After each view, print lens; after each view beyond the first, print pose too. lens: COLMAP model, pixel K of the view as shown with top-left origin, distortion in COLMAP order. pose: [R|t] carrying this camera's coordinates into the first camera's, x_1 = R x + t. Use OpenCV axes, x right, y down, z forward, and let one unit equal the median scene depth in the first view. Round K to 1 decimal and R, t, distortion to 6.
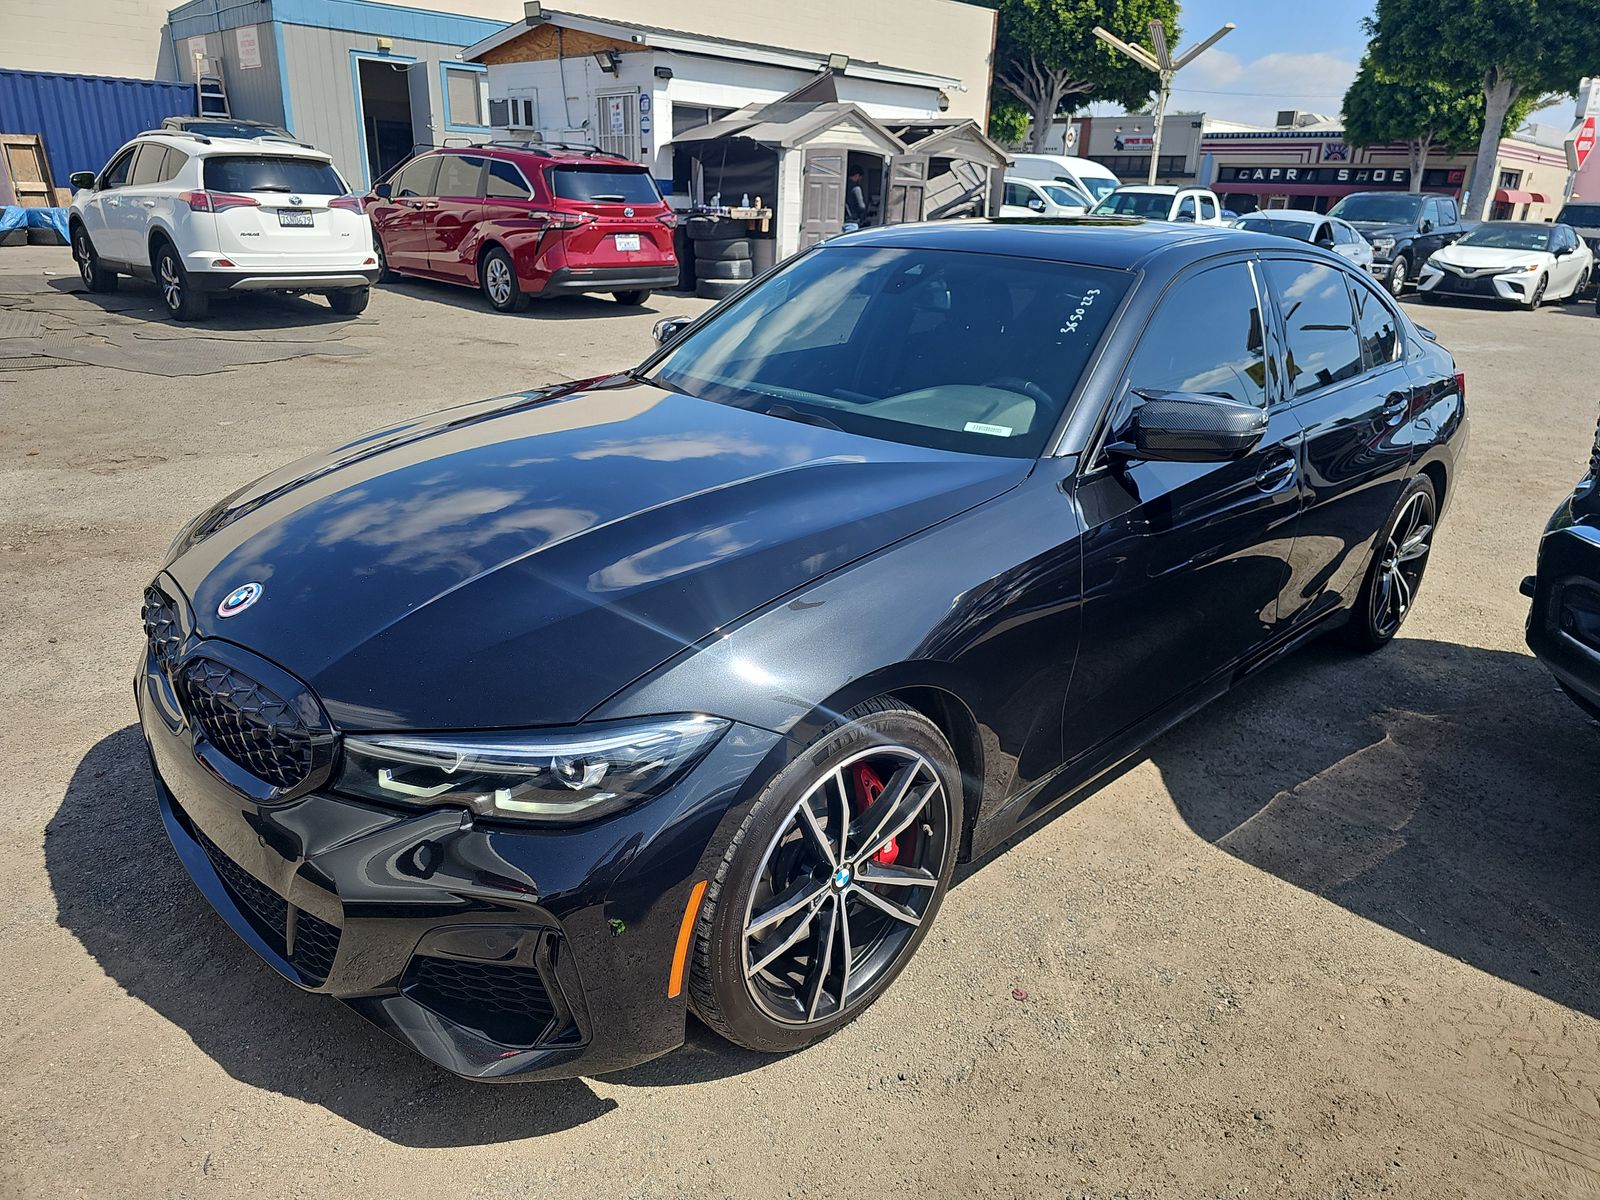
lens RADIAL K [[1102.6, 0, 800.0], [0, 1102.6, 600.0], [0, 0, 1]] dist [0.049063, -0.050071]
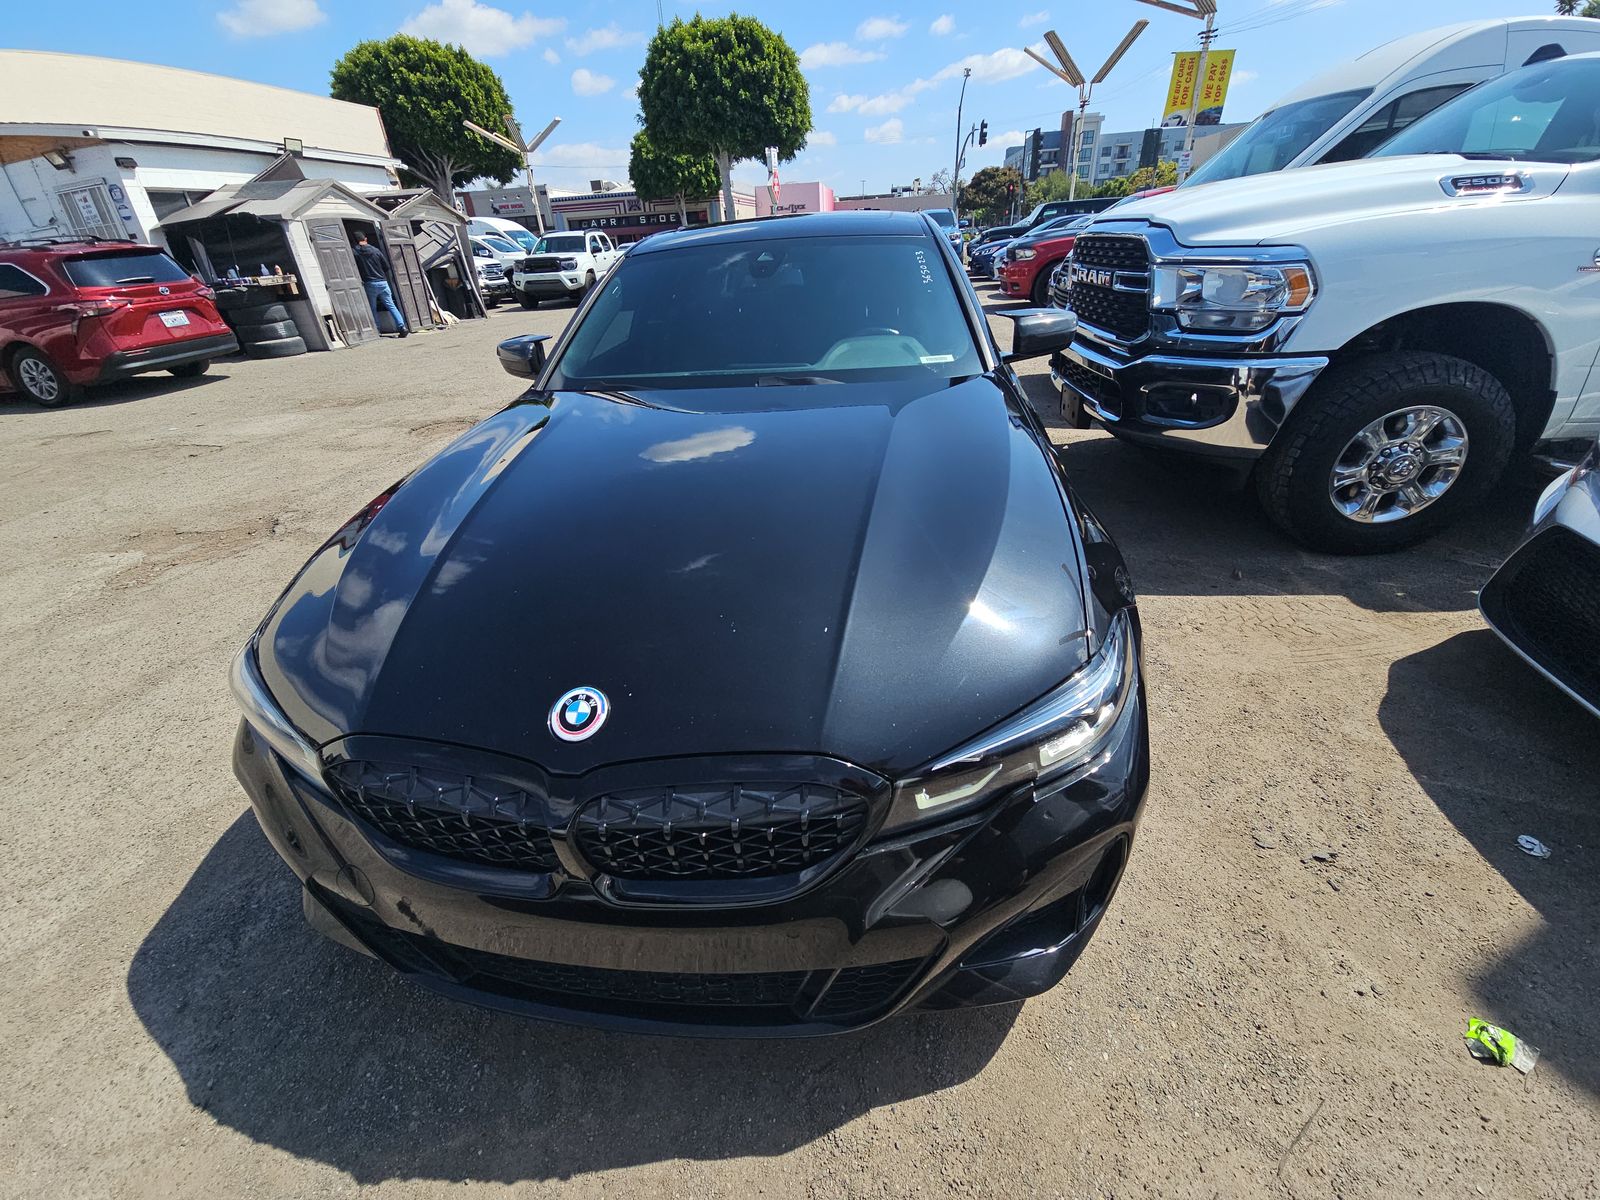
lens RADIAL K [[665.9, 0, 796.3], [0, 665.9, 596.1], [0, 0, 1]] dist [0.014649, -0.010219]
pose [[0.780387, -0.366188, 0.506855, -0.093399], [0.295510, 0.930333, 0.217151, -0.021772], [-0.551062, -0.019681, 0.834232, 0.078959]]
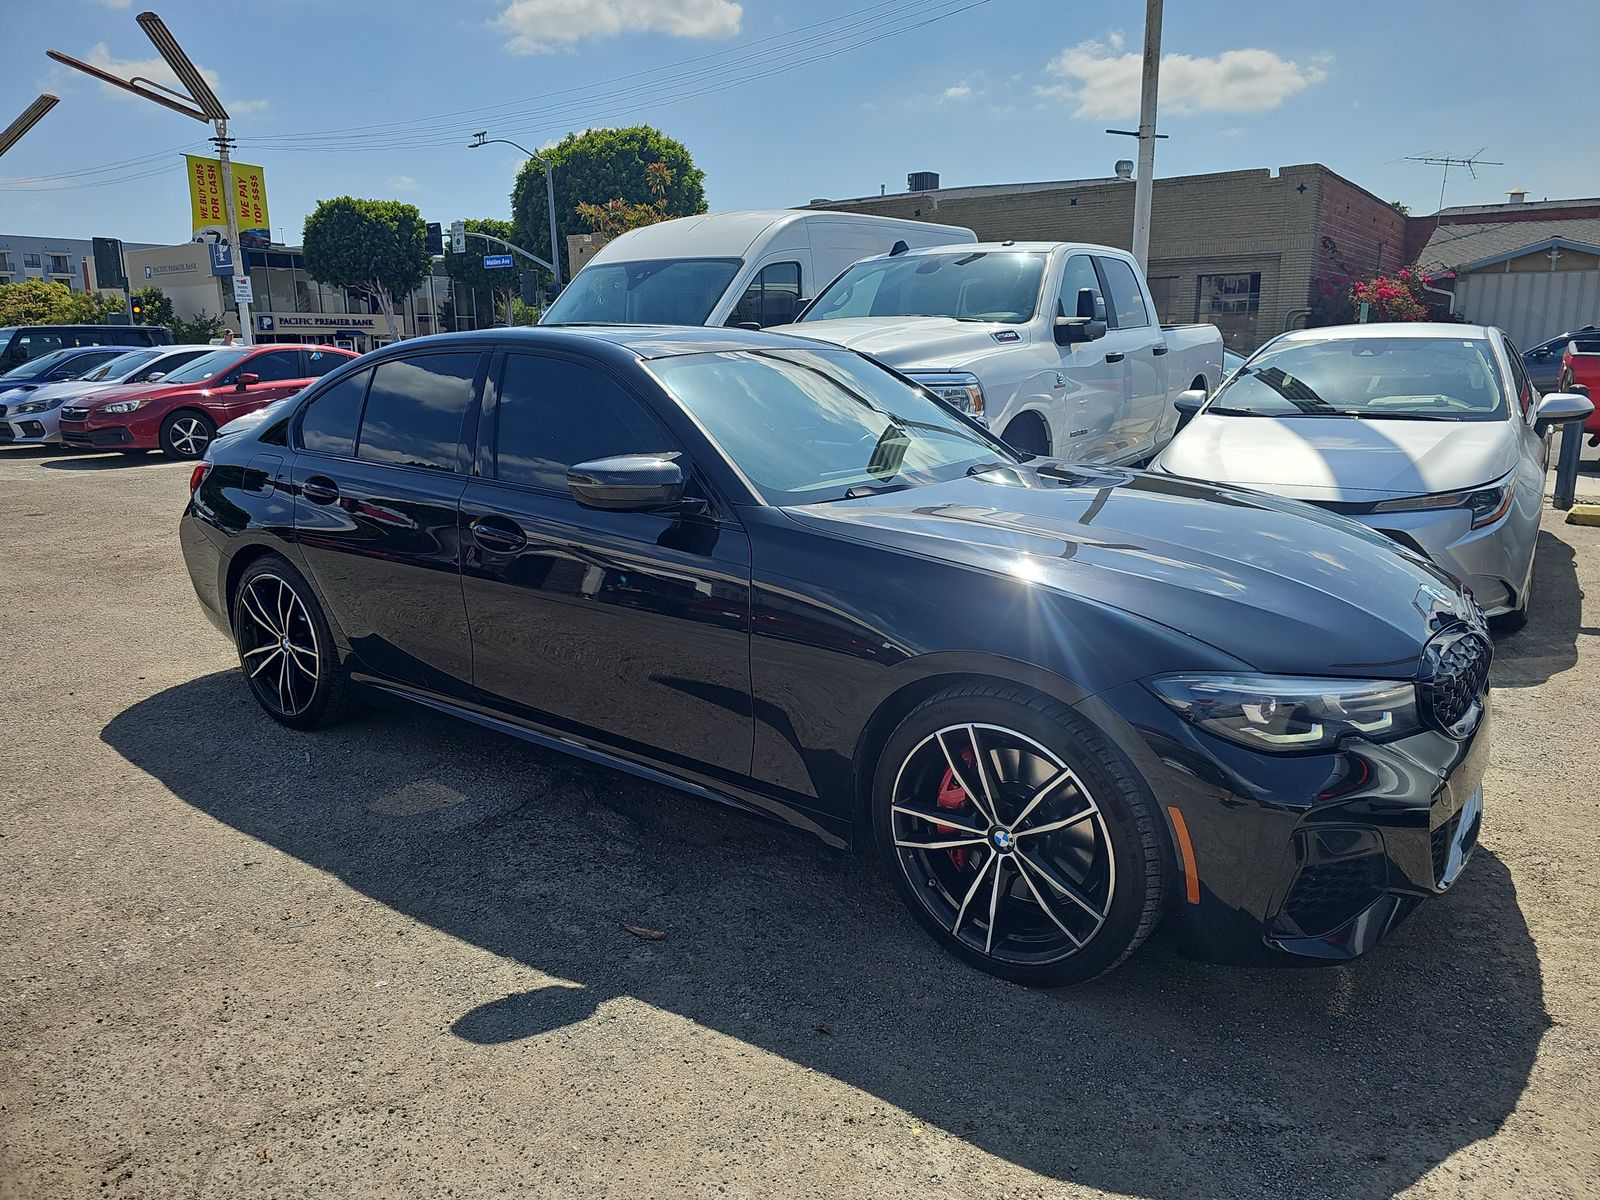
lens RADIAL K [[1102.6, 0, 800.0], [0, 1102.6, 600.0], [0, 0, 1]] dist [0.049063, -0.050071]
pose [[-0.192305, -0.259253, 0.946471, -0.249563], [0.350581, 0.882677, 0.313010, -0.106444], [-0.916576, 0.392008, -0.078854, 0.279429]]
